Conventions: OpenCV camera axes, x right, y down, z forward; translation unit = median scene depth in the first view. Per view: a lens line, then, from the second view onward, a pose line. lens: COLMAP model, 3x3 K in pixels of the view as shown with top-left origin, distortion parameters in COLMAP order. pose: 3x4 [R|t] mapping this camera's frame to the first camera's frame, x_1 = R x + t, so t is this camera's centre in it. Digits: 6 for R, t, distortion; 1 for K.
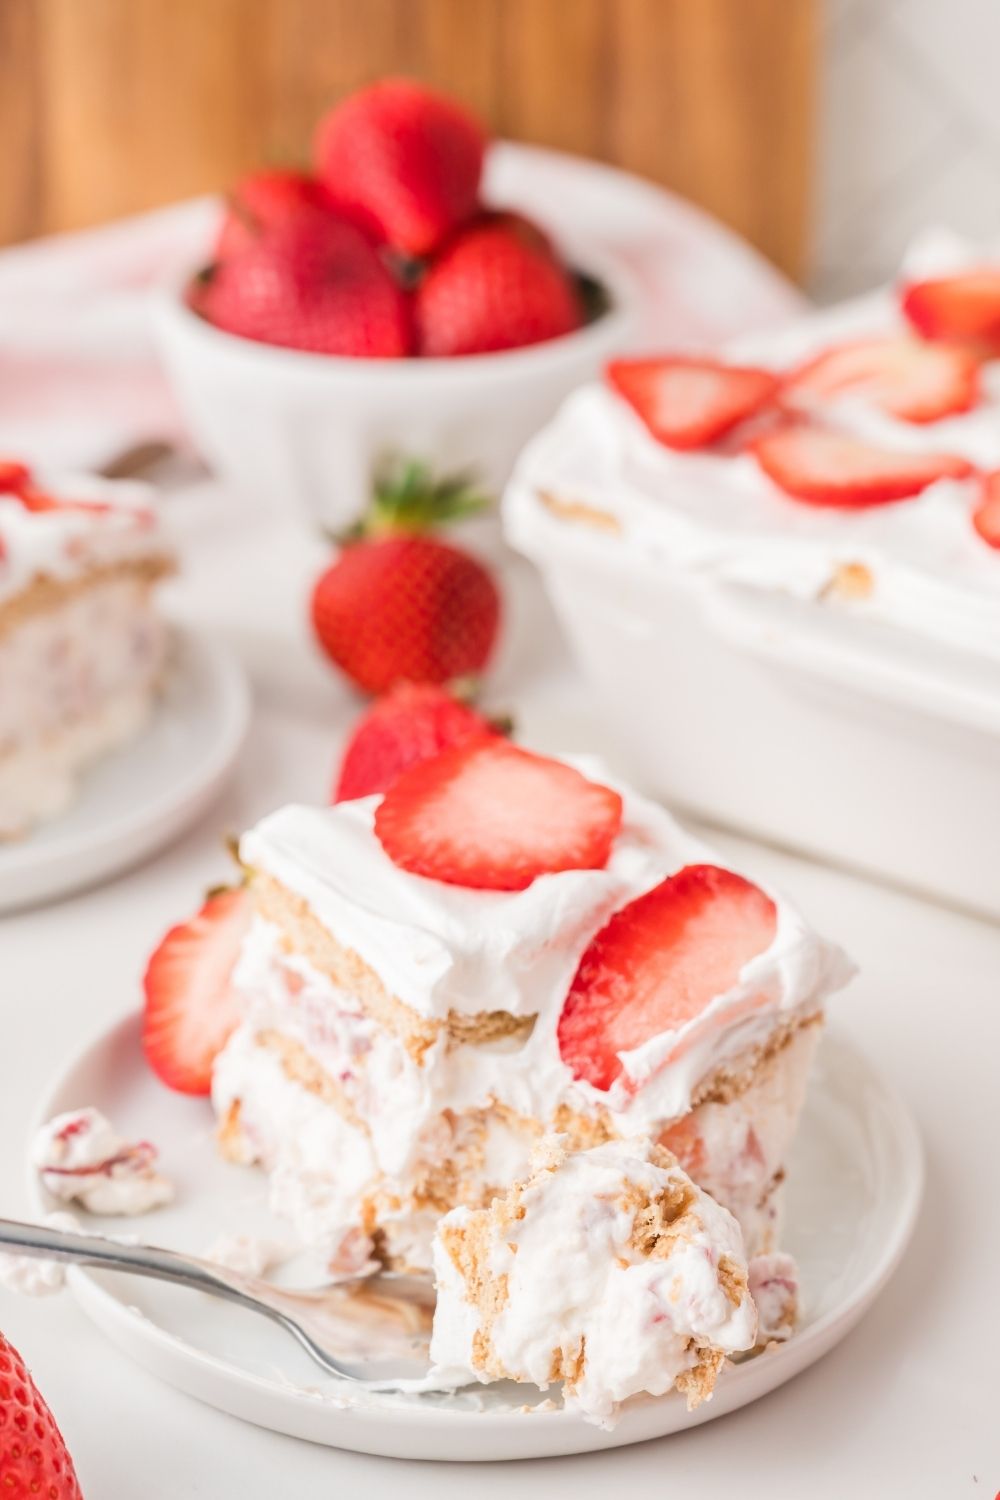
lens RADIAL K [[3617.7, 0, 524.8], [0, 3617.7, 691.3], [0, 0, 1]] dist [0.111268, 0.000000]
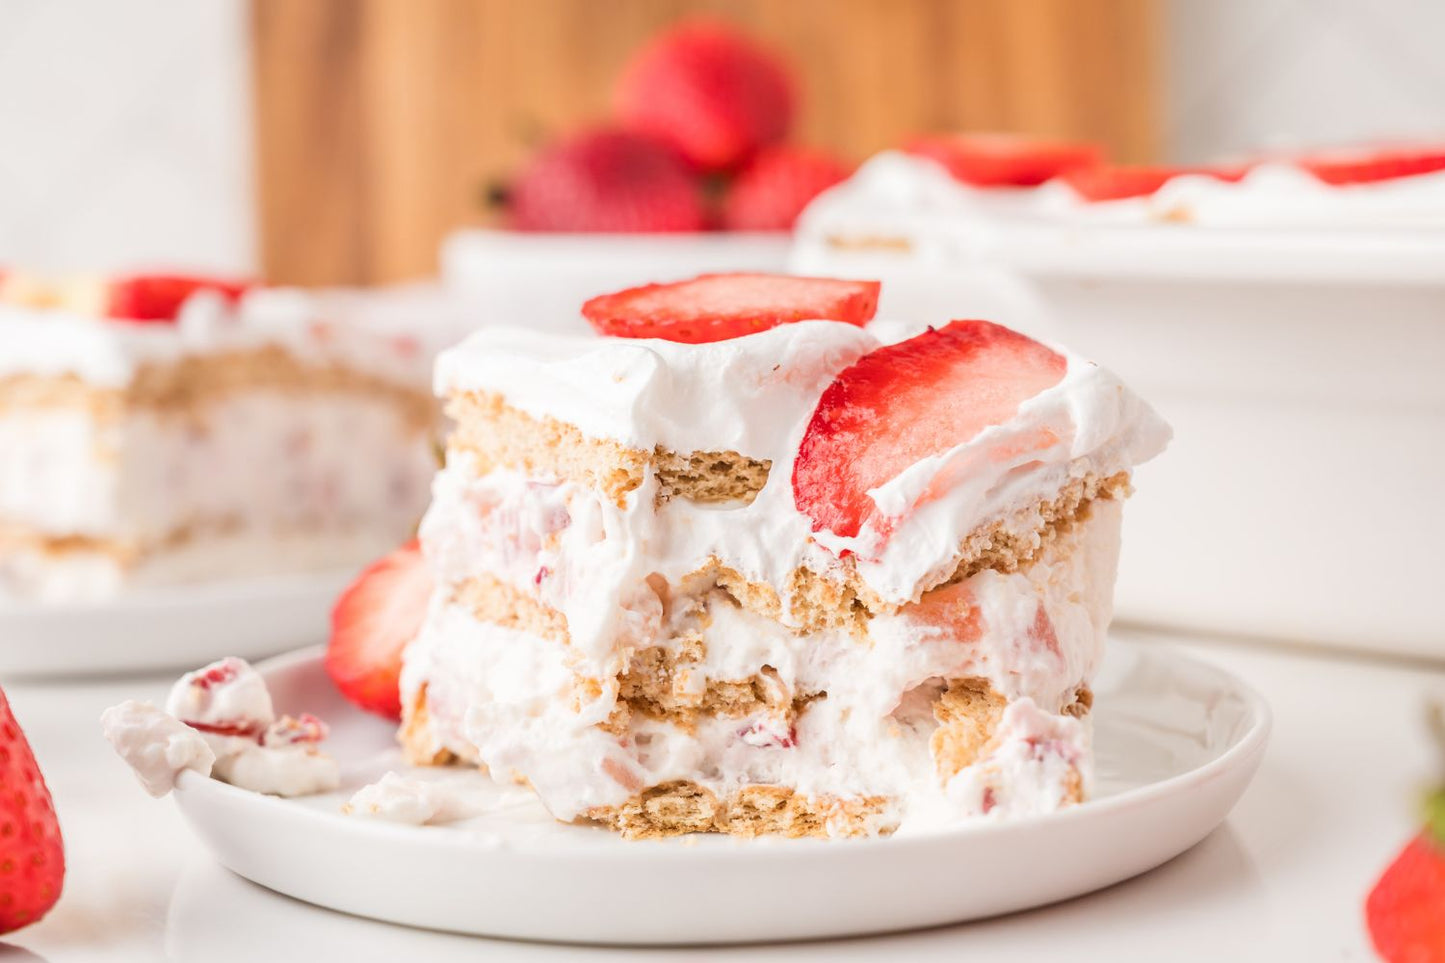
lens RADIAL K [[3306.1, 0, 708.1], [0, 3306.1, 402.3], [0, 0, 1]] dist [0.046661, 0.000000]
pose [[0.996183, -0.030827, -0.081660, 0.050425], [0.001755, 0.942442, -0.334366, 0.322013], [0.087267, 0.332947, 0.938899, 0.298228]]
